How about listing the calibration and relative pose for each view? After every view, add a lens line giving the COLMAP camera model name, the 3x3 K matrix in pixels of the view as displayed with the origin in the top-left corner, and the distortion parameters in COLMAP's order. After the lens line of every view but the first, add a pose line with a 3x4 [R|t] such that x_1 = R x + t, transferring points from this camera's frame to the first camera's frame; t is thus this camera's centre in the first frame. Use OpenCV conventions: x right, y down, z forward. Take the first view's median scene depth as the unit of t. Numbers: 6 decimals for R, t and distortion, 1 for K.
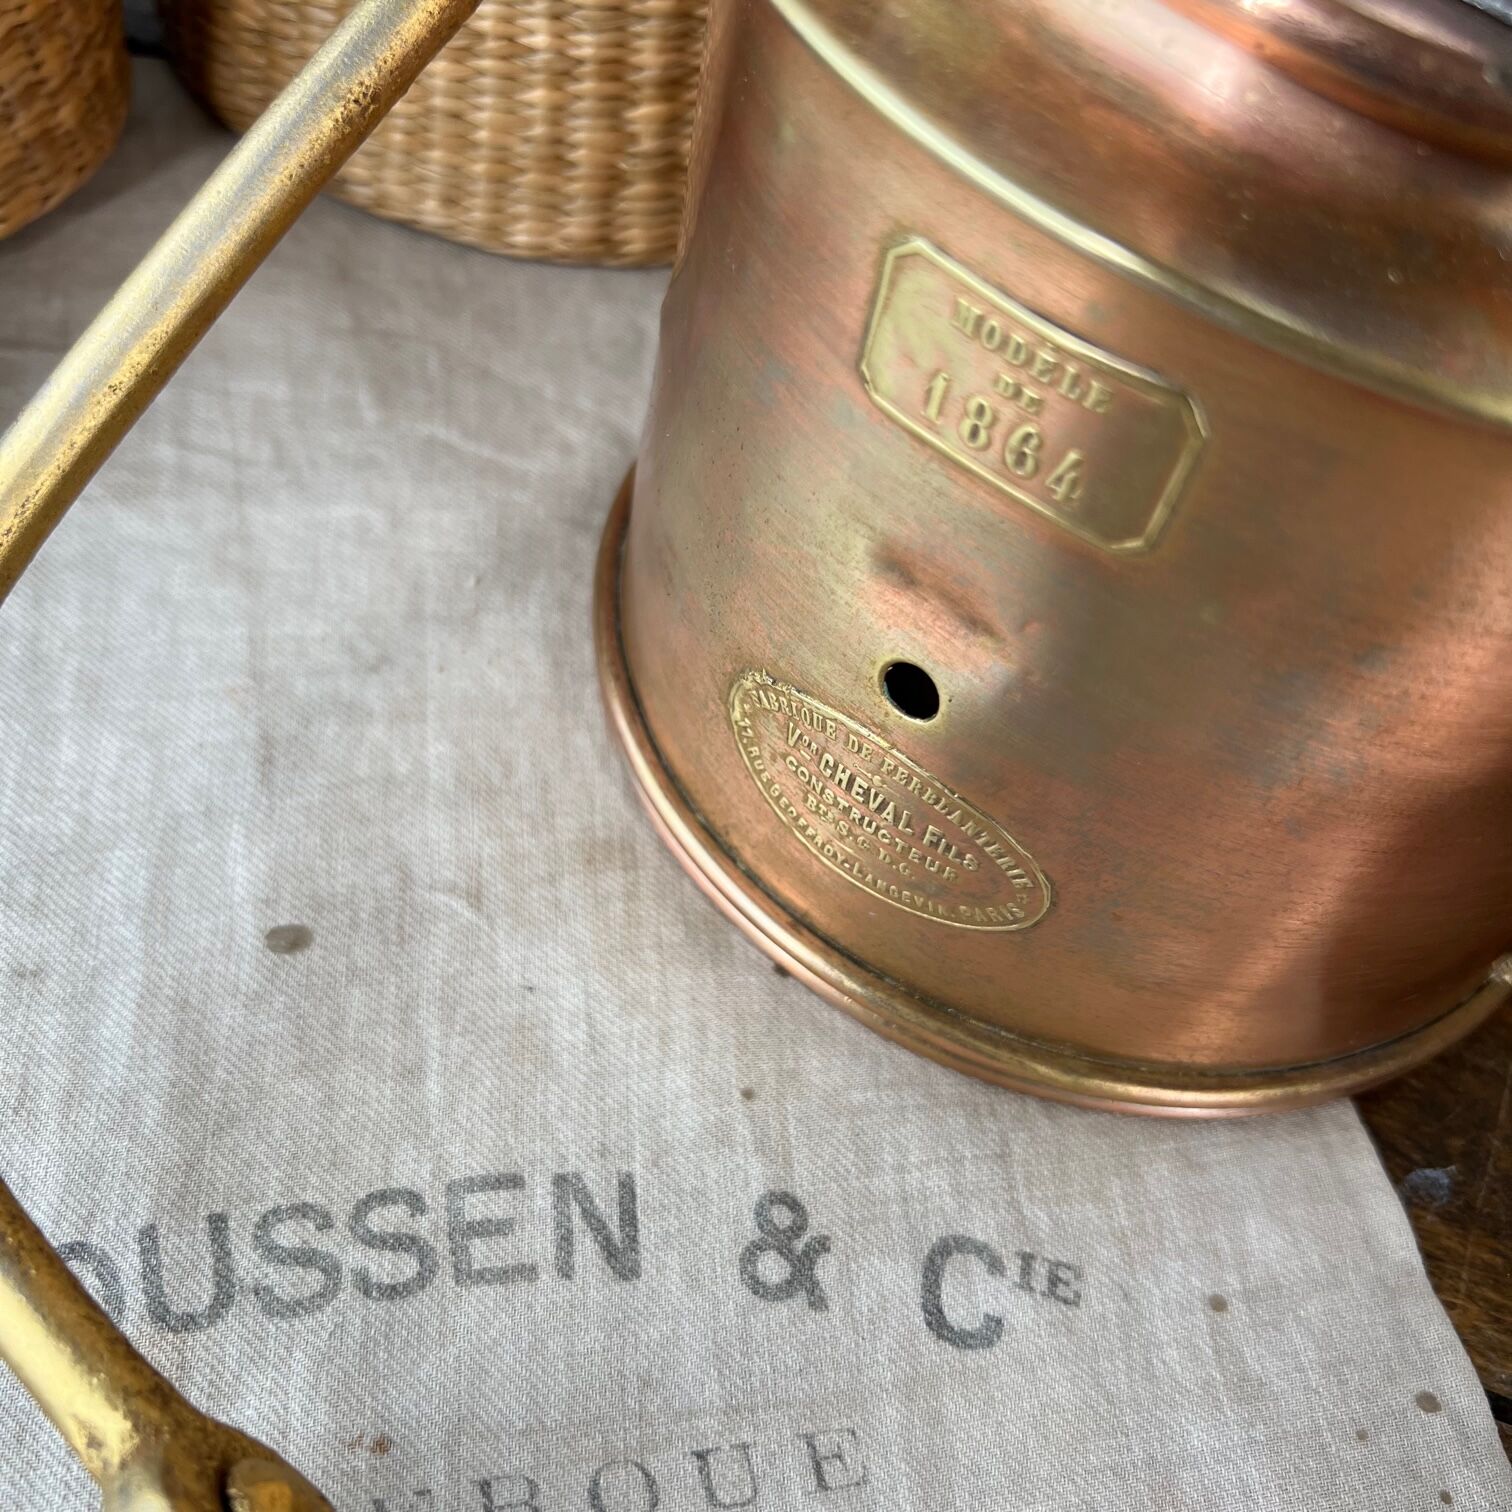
lens RADIAL K [[1598.2, 0, 758.3], [0, 1598.2, 759.7], [0, 0, 1]] dist [-0.016425, -0.031466]
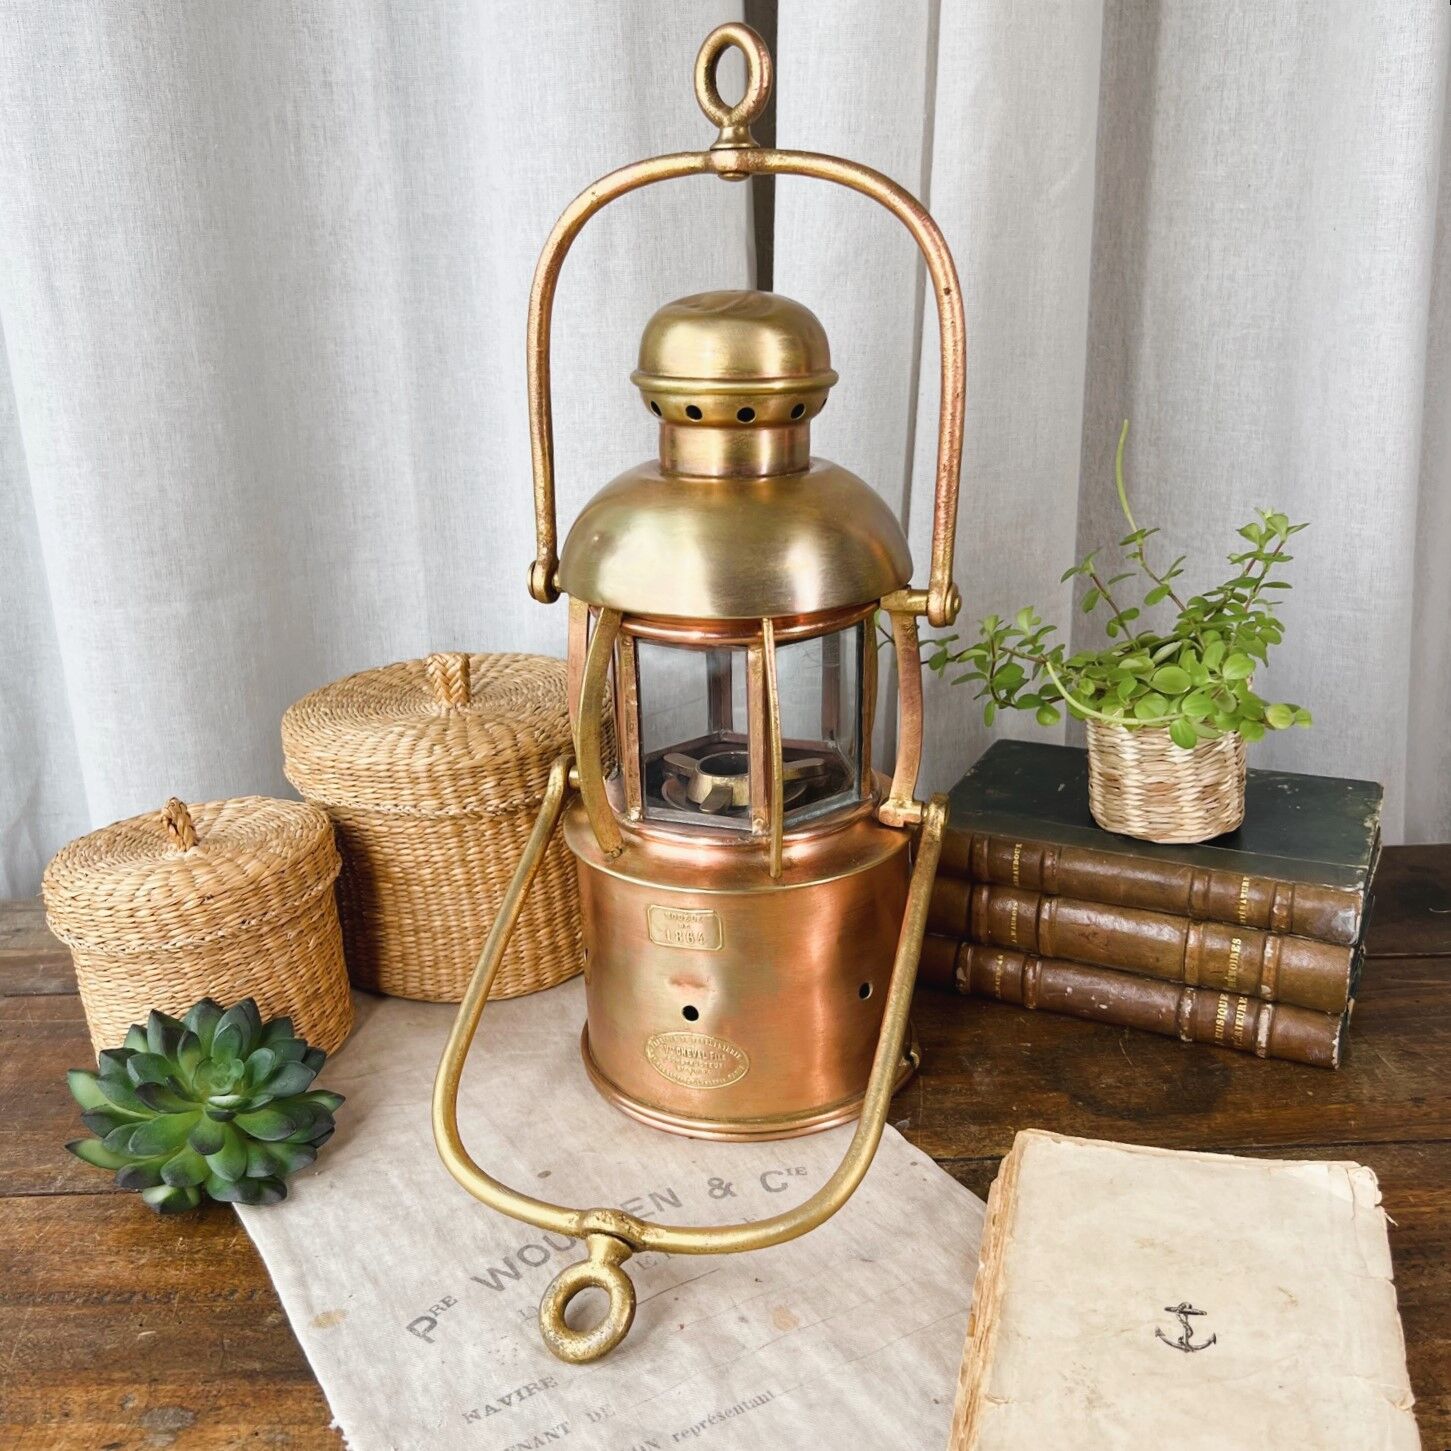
lens RADIAL K [[1538.5, 0, 725.5], [0, 1538.5, 725.5], [0, 0, 1]] dist [0.084890, -0.155754]
pose [[0.921383, -0.307093, 0.238219, -0.452763], [0.386318, 0.790771, -0.474804, 1.093296], [-0.042567, 0.529505, 0.847238, -2.303818]]
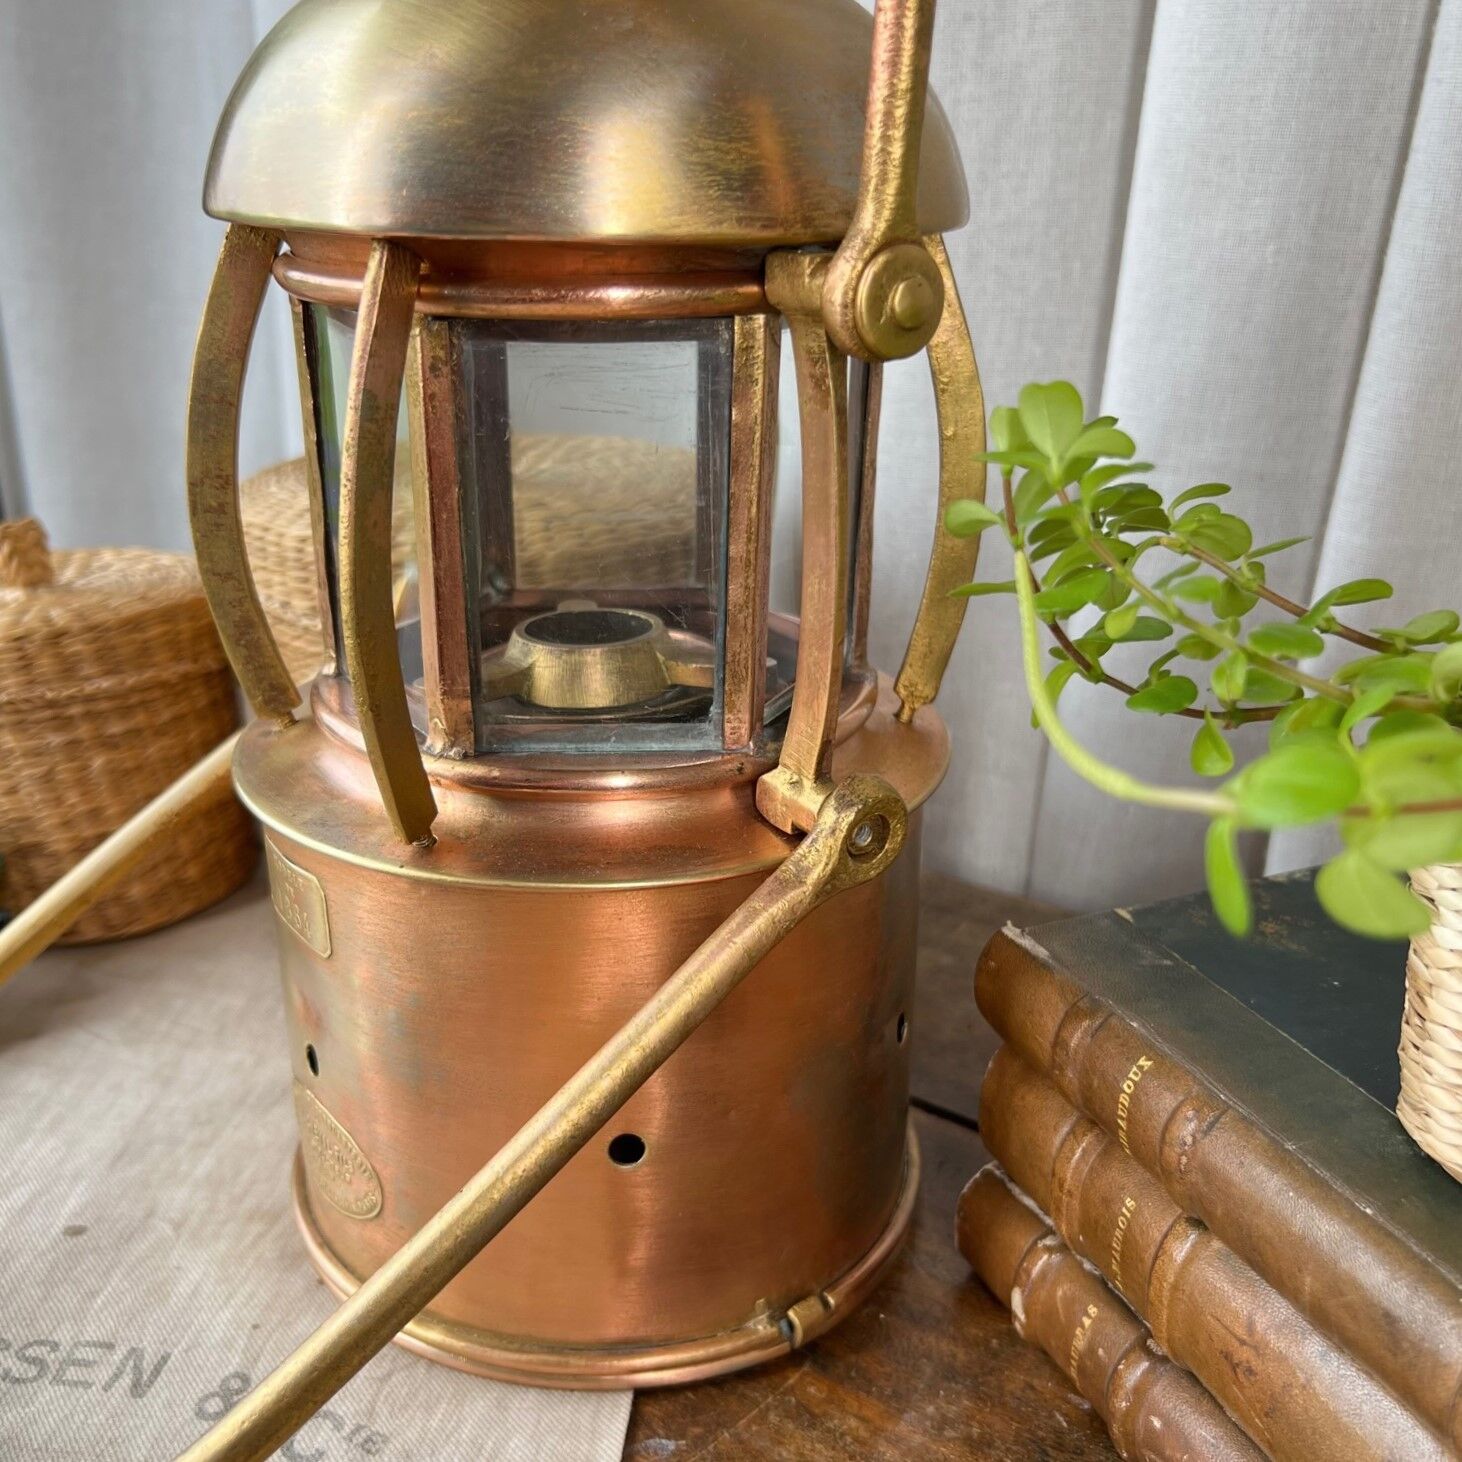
lens RADIAL K [[1579.6, 0, 731.0], [0, 1579.6, 731.0], [0, 0, 1]] dist [-0.016686, 0.015797]
pose [[0.945734, -0.064883, -0.318399, 1.122079], [-0.119153, 0.842363, -0.525574, 0.527435], [0.302309, 0.534991, 0.788920, -0.567146]]
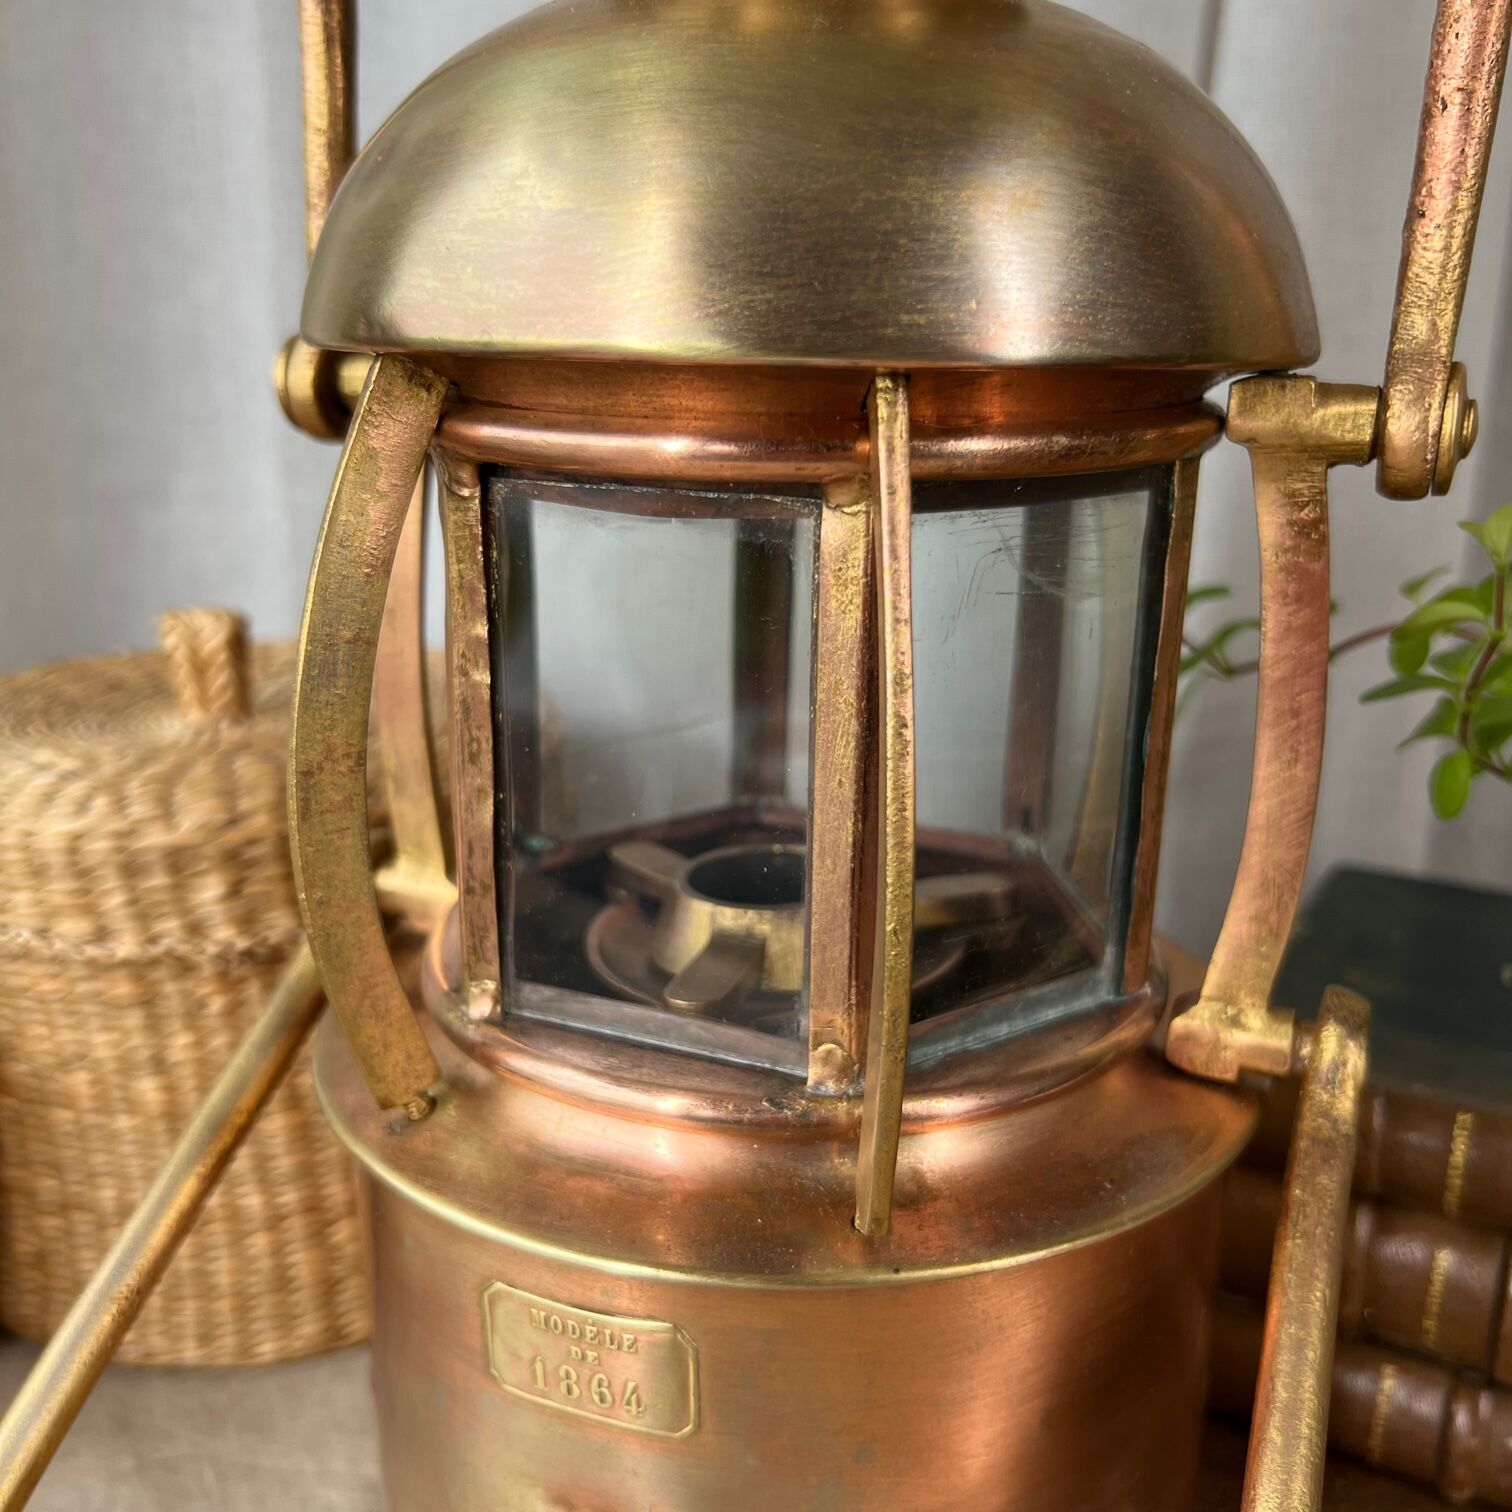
lens RADIAL K [[1598.2, 0, 758.3], [0, 1598.2, 759.7], [0, 0, 1]] dist [-0.016425, -0.031466]
pose [[0.947225, -0.240699, 0.211731, 0.097455], [0.318362, 0.783719, -0.533319, 0.144901], [-0.037568, 0.572580, 0.818987, -0.451556]]
